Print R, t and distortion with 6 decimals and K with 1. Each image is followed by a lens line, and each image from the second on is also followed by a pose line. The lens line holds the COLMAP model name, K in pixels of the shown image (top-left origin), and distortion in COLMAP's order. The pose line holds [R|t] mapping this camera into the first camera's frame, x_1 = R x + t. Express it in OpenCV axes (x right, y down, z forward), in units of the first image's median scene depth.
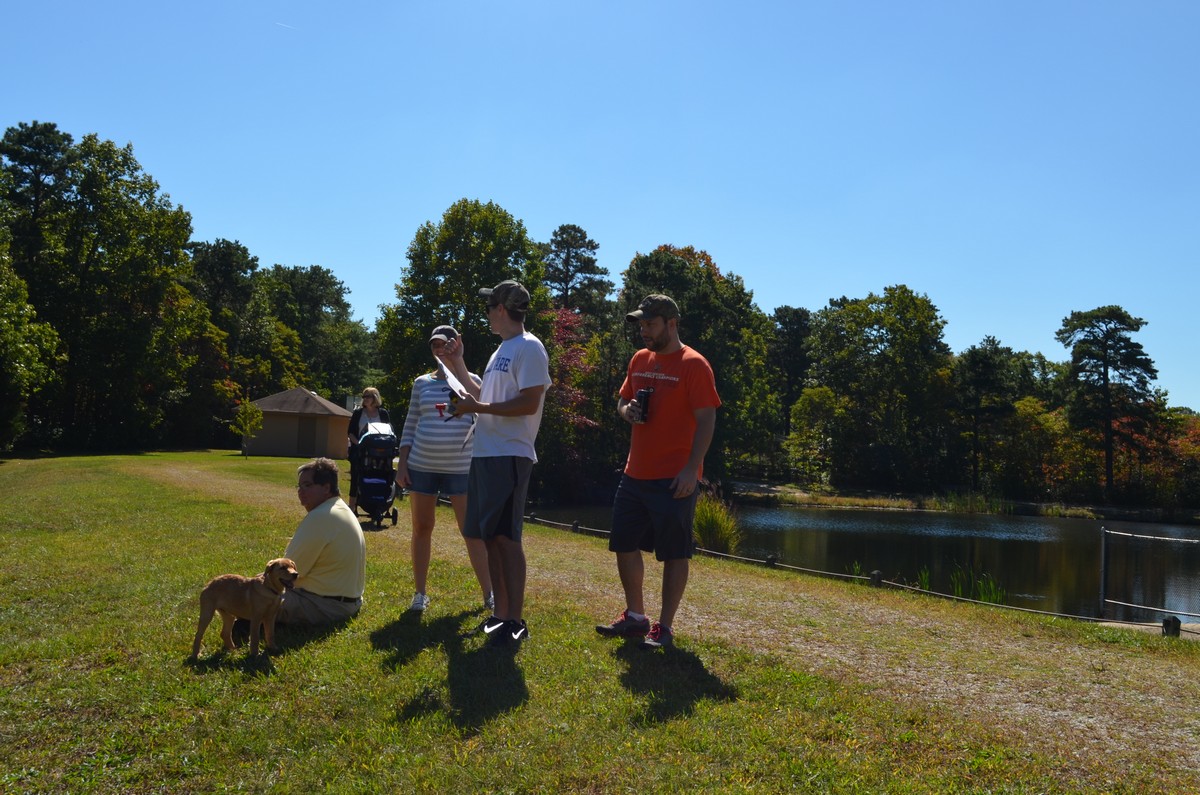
lens RADIAL K [[1351.4, 0, 599.9], [0, 1351.4, 395.3], [0, 0, 1]] dist [-0.039986, 0.000000]
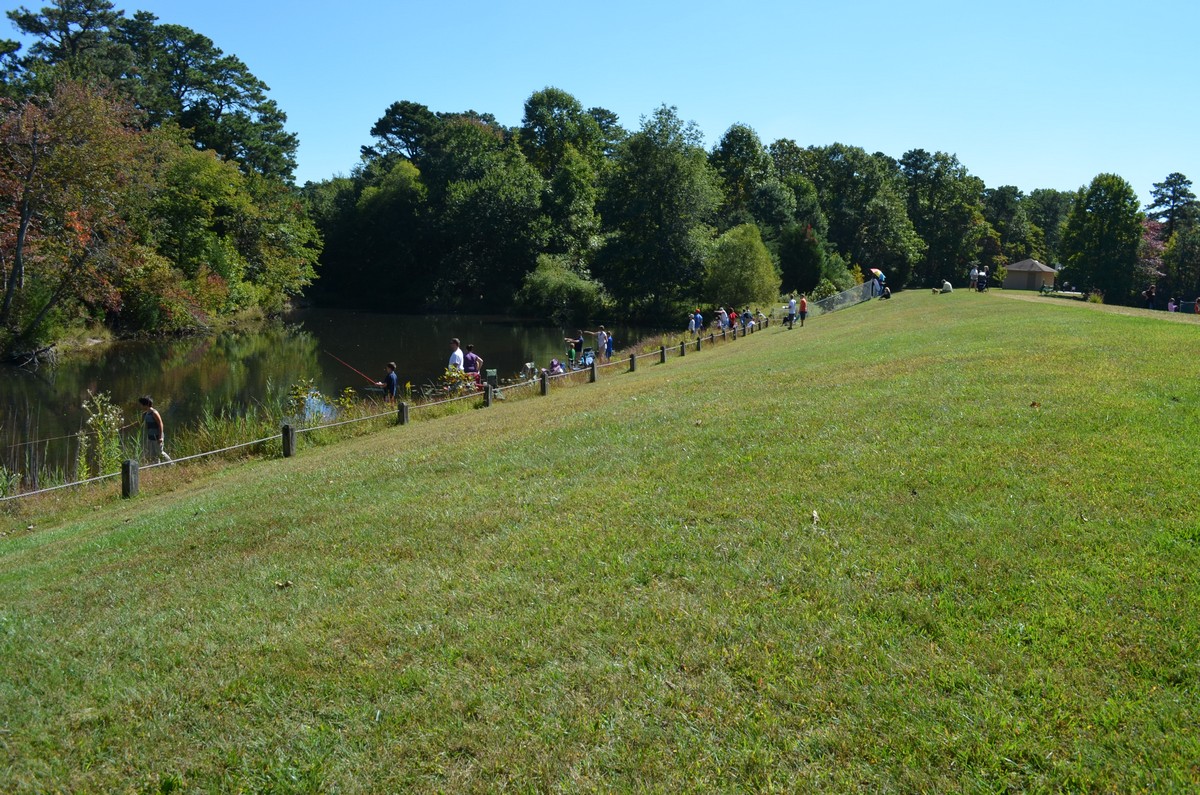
lens RADIAL K [[954.6, 0, 596.3], [0, 954.6, 388.8], [0, 0, 1]] dist [-0.088892, 0.017091]
pose [[0.753250, 0.064123, -0.654601, 0.239413], [0.027422, 0.991309, 0.128661, -0.010749], [0.657162, -0.114864, 0.744946, -0.585239]]
